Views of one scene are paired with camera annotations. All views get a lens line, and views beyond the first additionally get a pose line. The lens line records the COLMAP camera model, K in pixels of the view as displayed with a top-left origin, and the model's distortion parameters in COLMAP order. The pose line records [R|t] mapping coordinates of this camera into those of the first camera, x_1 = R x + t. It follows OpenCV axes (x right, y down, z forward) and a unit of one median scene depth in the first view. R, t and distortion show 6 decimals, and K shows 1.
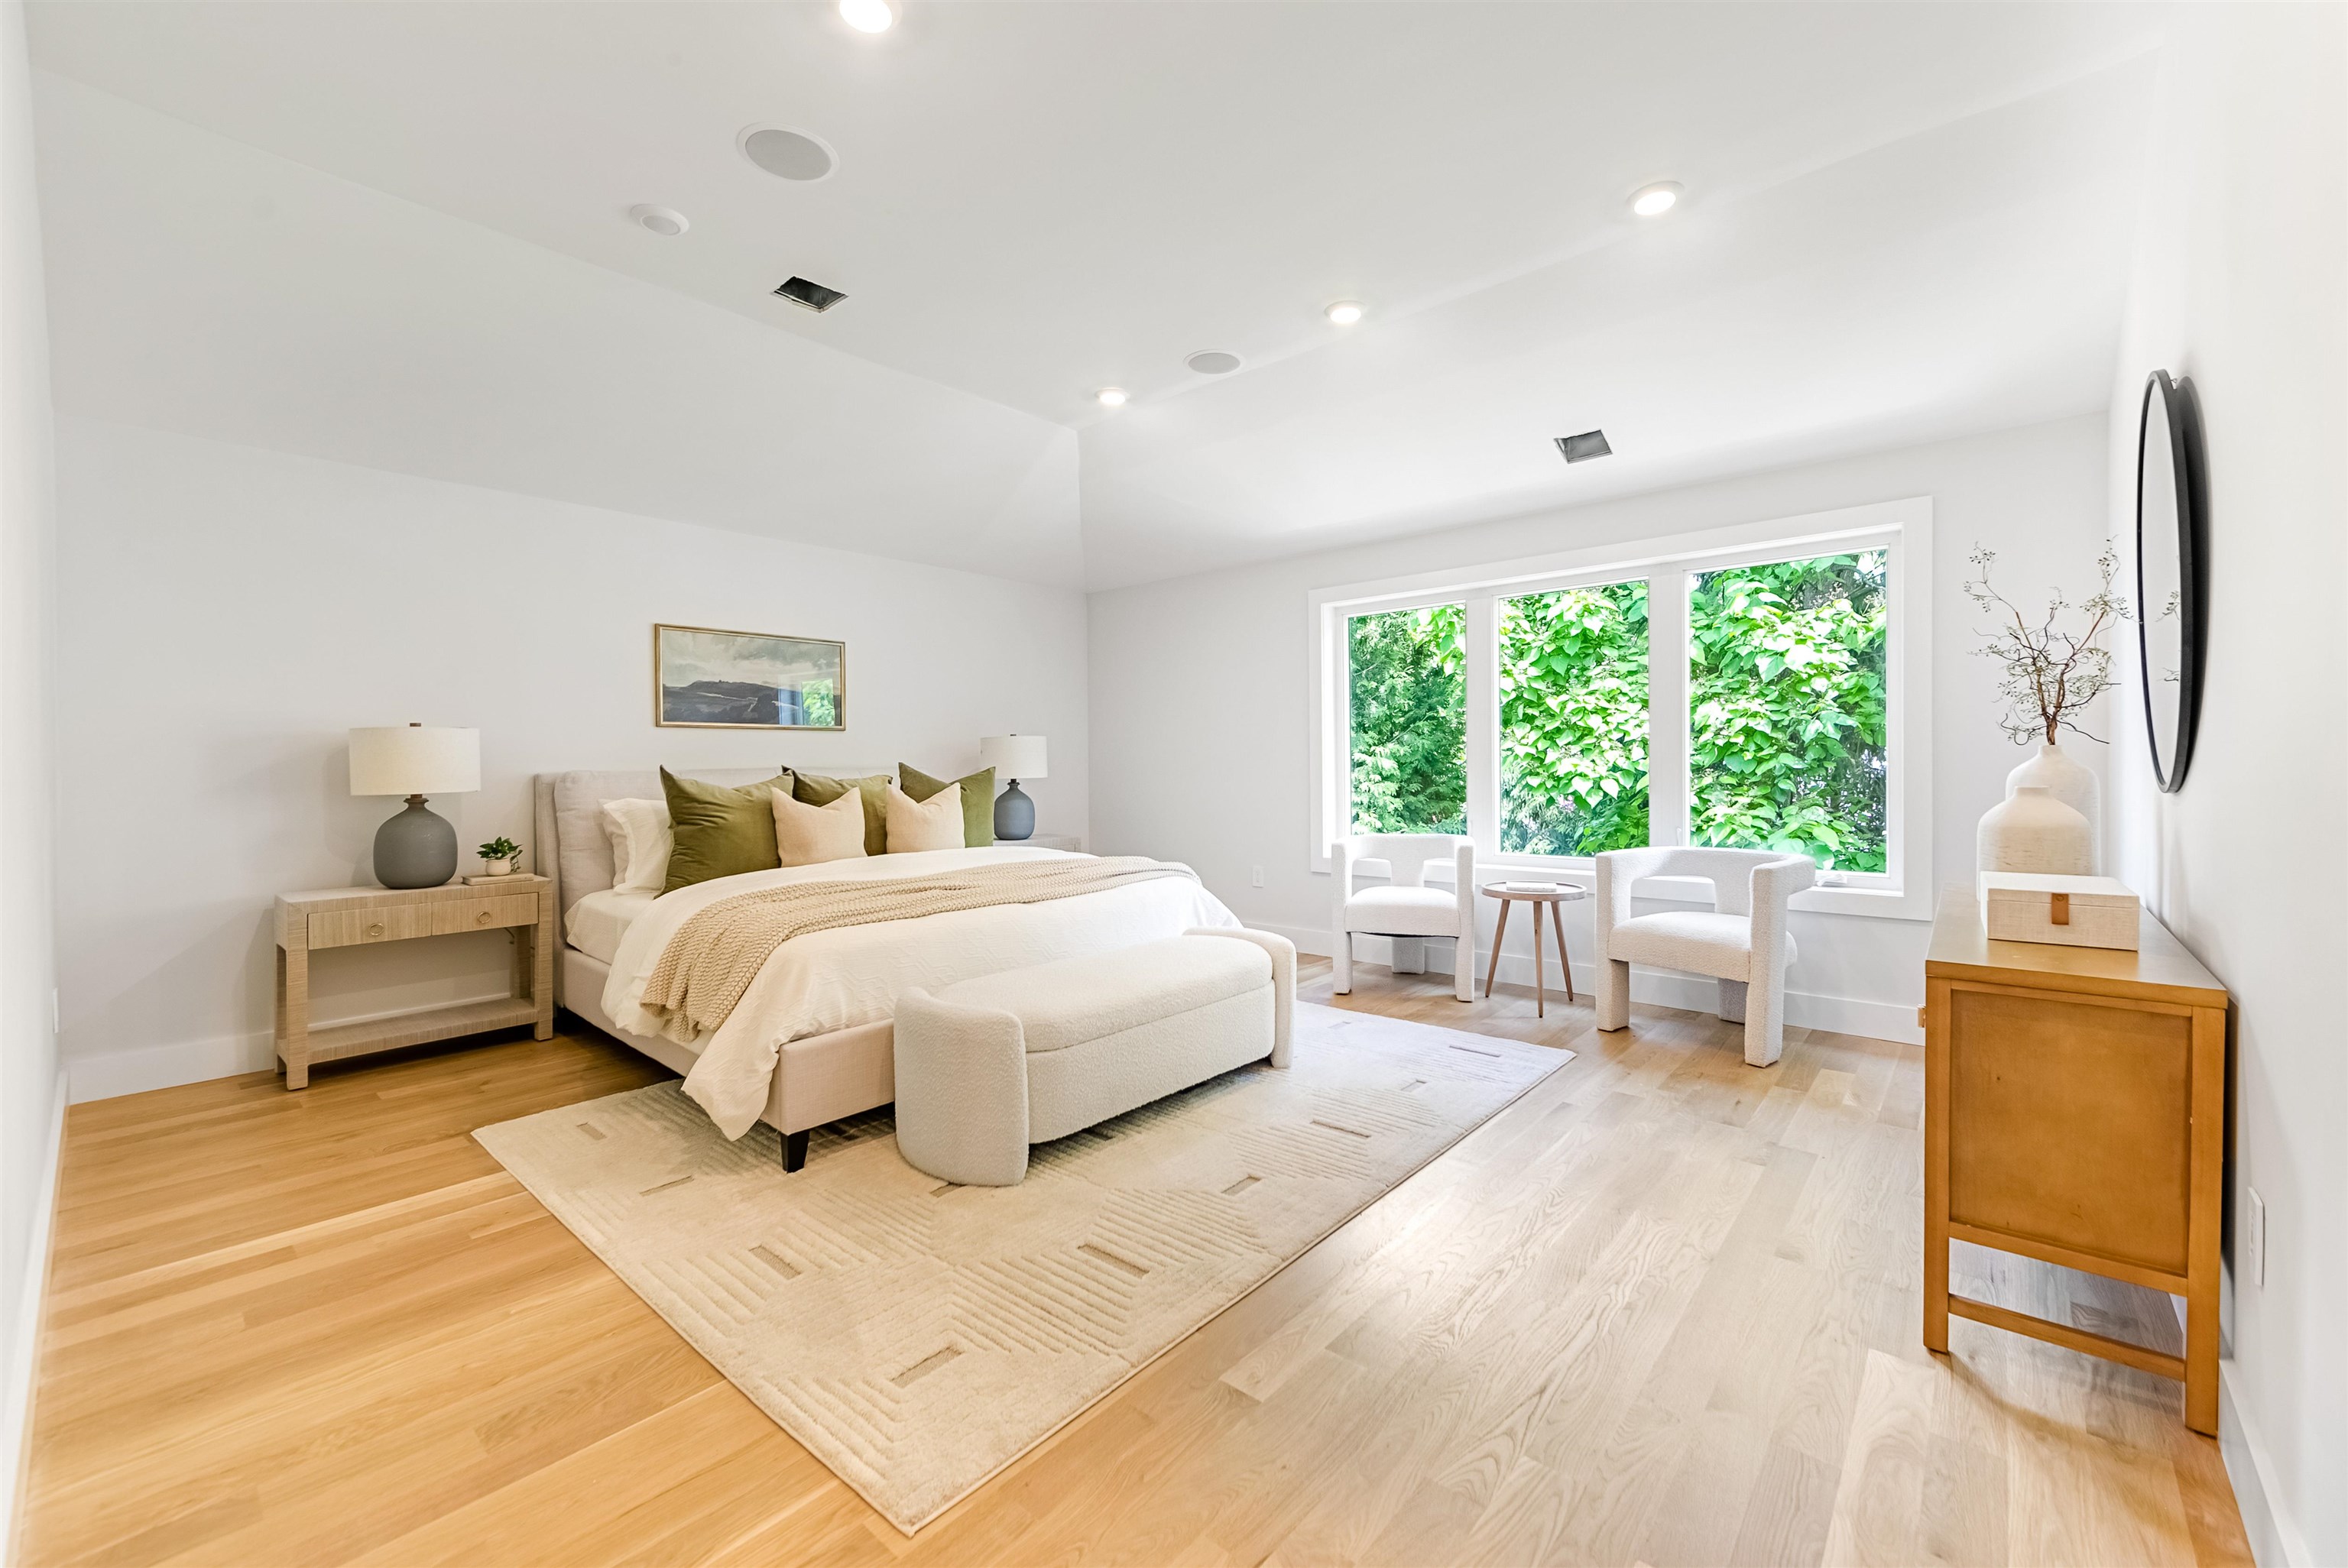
lens RADIAL K [[945.5, 0, 1174.0], [0, 945.5, 774.4], [0, 0, 1]] dist [0.004697, -0.000045]
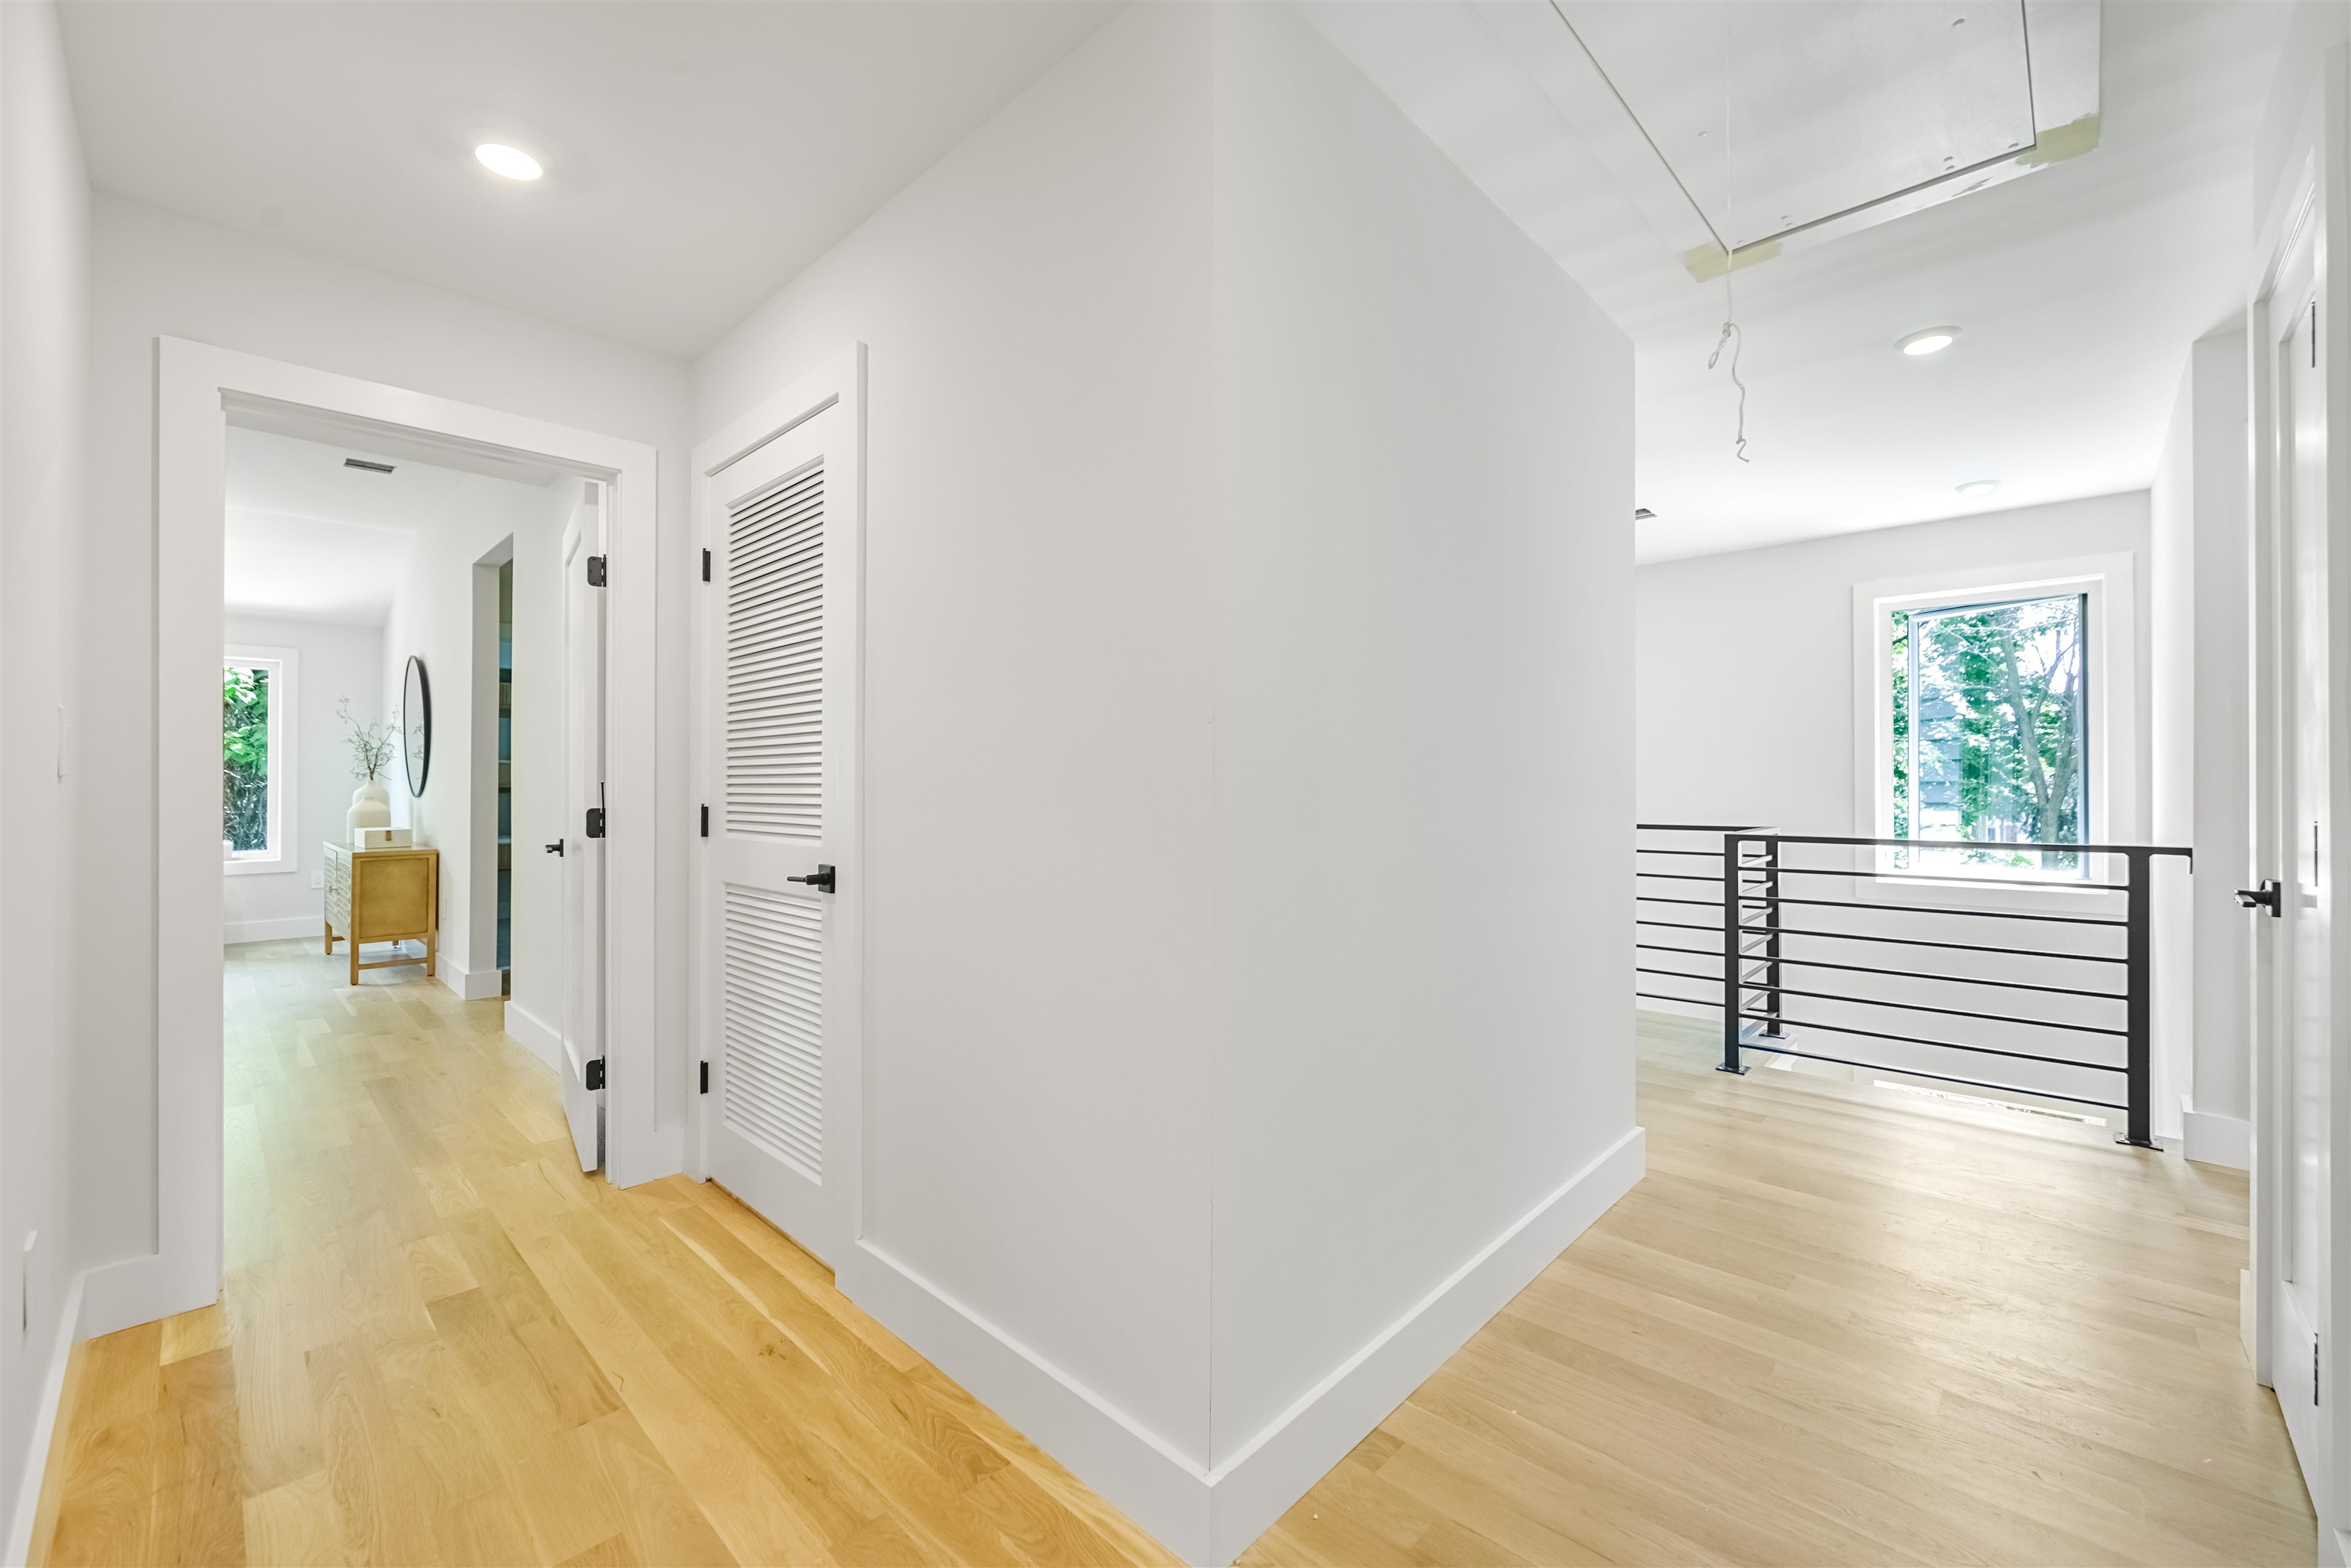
lens RADIAL K [[946.8, 0, 1175.3], [0, 946.8, 783.7], [0, 0, 1]] dist [0.004697, -0.000045]
pose [[0.048307, 0.011127, 0.998771, -1.934216], [0.015438, 0.999810, -0.011885, 0.051871], [-0.998713, 0.015993, 0.048126, -1.619754]]
